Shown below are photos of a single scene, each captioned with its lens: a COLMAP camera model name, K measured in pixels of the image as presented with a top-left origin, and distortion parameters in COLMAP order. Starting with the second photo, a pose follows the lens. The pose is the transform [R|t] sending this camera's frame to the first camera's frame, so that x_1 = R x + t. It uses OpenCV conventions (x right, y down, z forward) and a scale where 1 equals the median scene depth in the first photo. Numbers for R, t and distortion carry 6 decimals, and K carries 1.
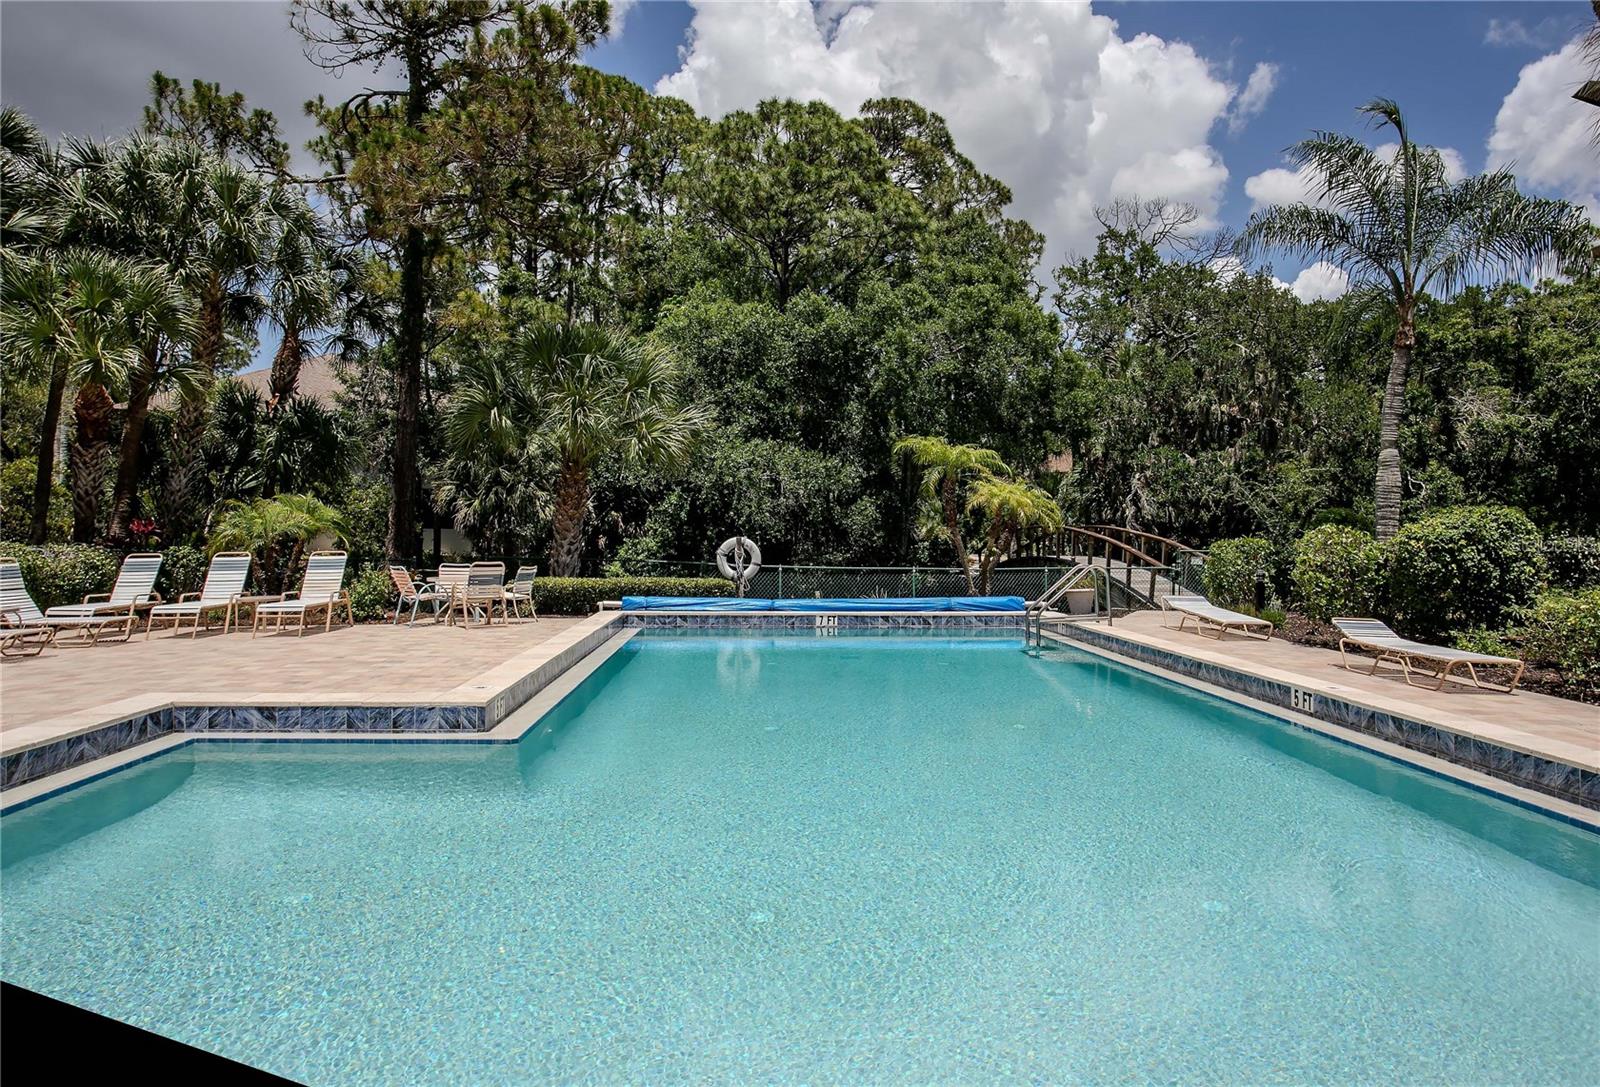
lens RADIAL K [[1001.8, 0, 789.2], [0, 1001.8, 540.9], [0, 0, 1]] dist [-0.040796, 0.003134]
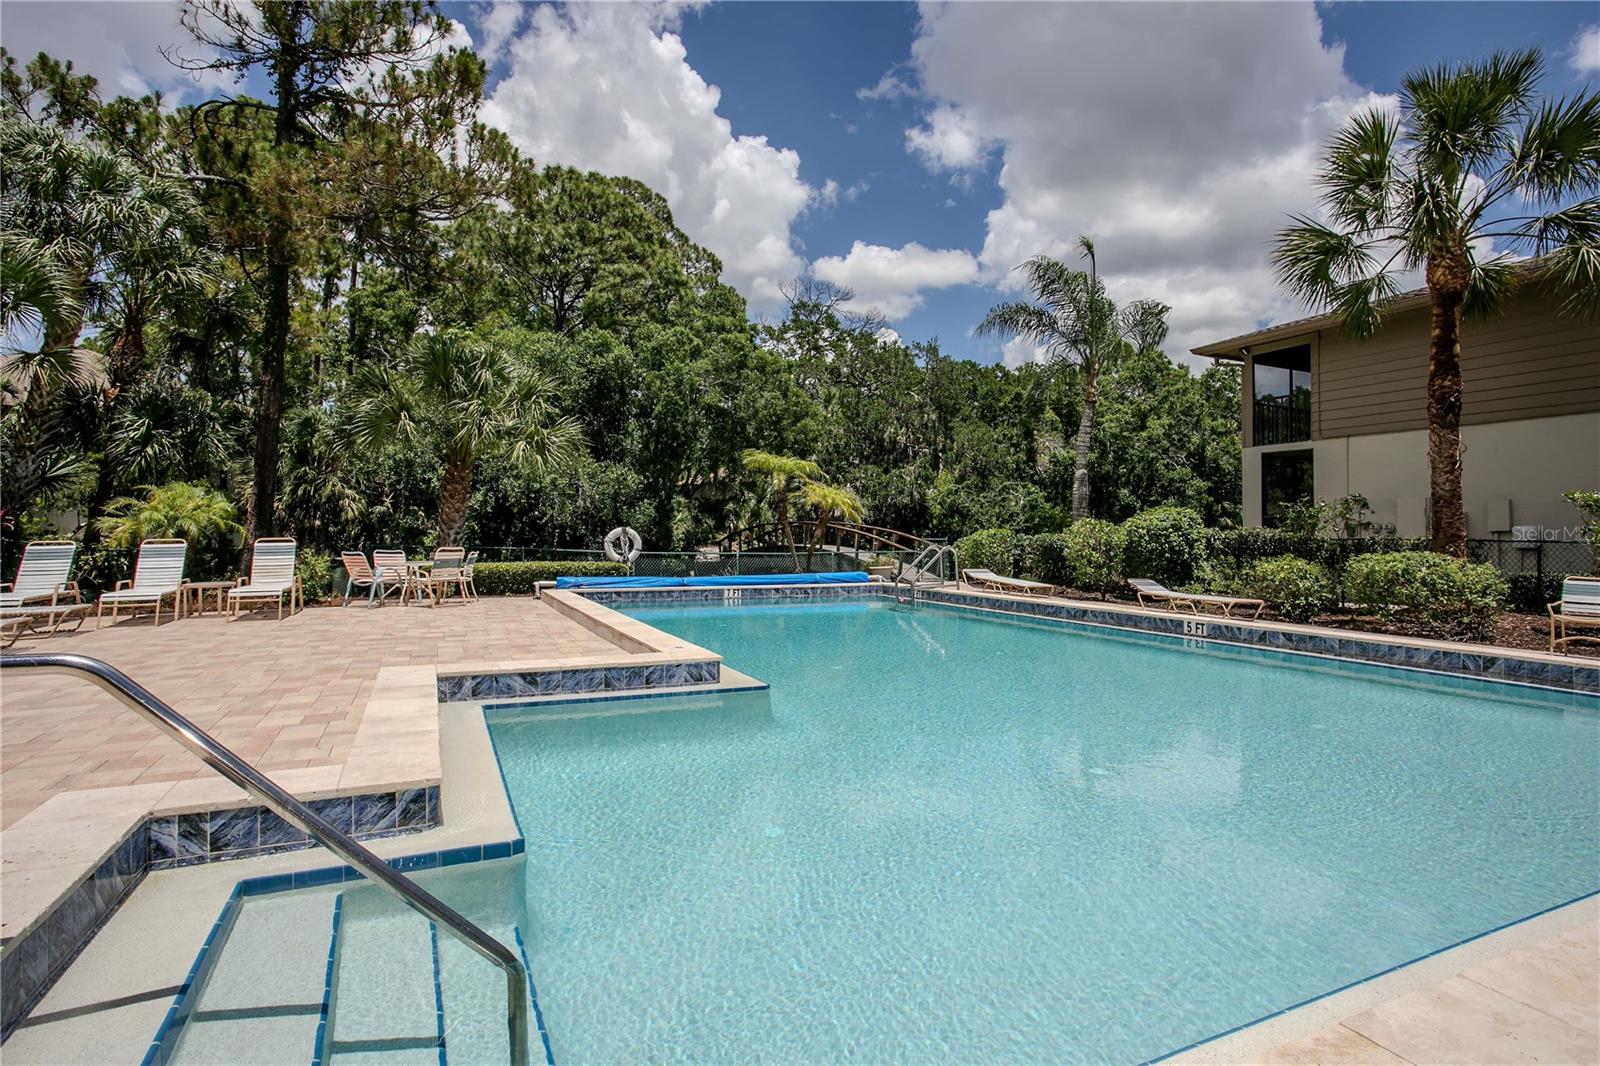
lens RADIAL K [[800.2, 0, 797.3], [0, 800.2, 530.1], [0, 0, 1]] dist [-0.055467, 0.016134]
pose [[0.930775, 0.002552, 0.365584, -0.206663], [0.000204, 0.999972, -0.007500, 0.006743], [-0.365593, 0.007056, 0.930748, 0.031278]]
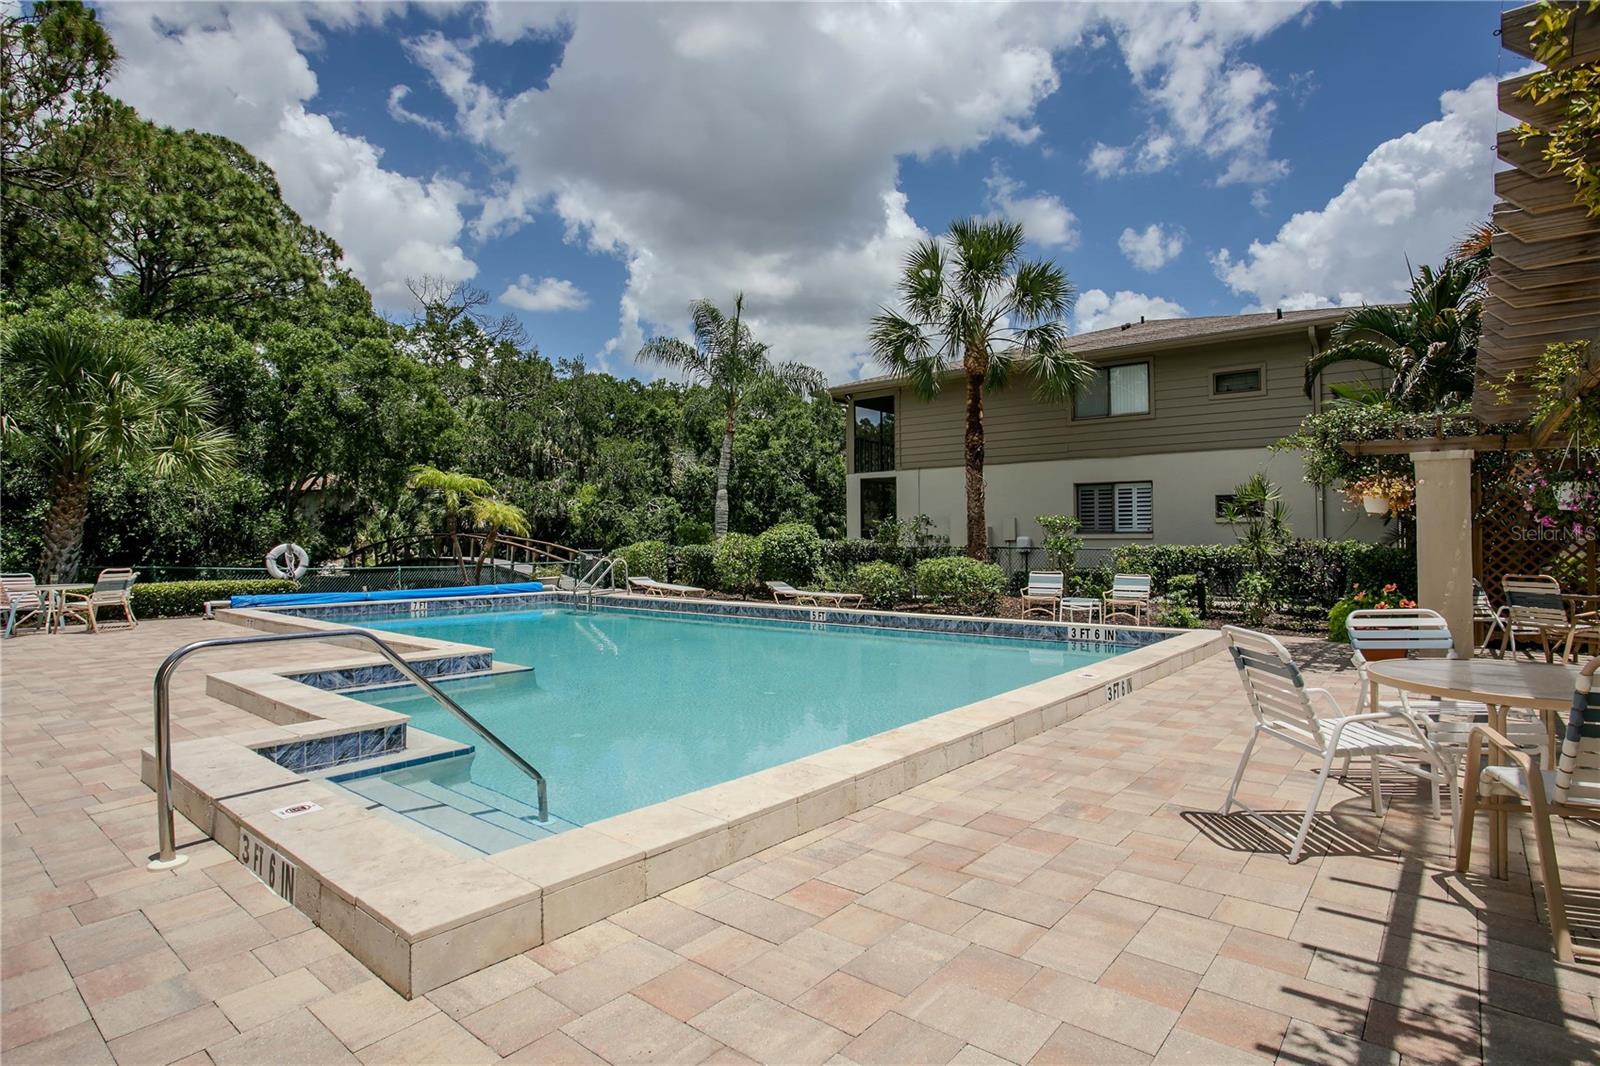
lens RADIAL K [[800.2, 0, 788.3], [0, 800.2, 535.1], [0, 0, 1]] dist [-0.055467, 0.016134]
pose [[0.683527, -0.000636, 0.729925, -0.321122], [0.011158, 0.999892, -0.009578, 0.001287], [-0.729840, 0.014691, 0.683460, -0.057391]]
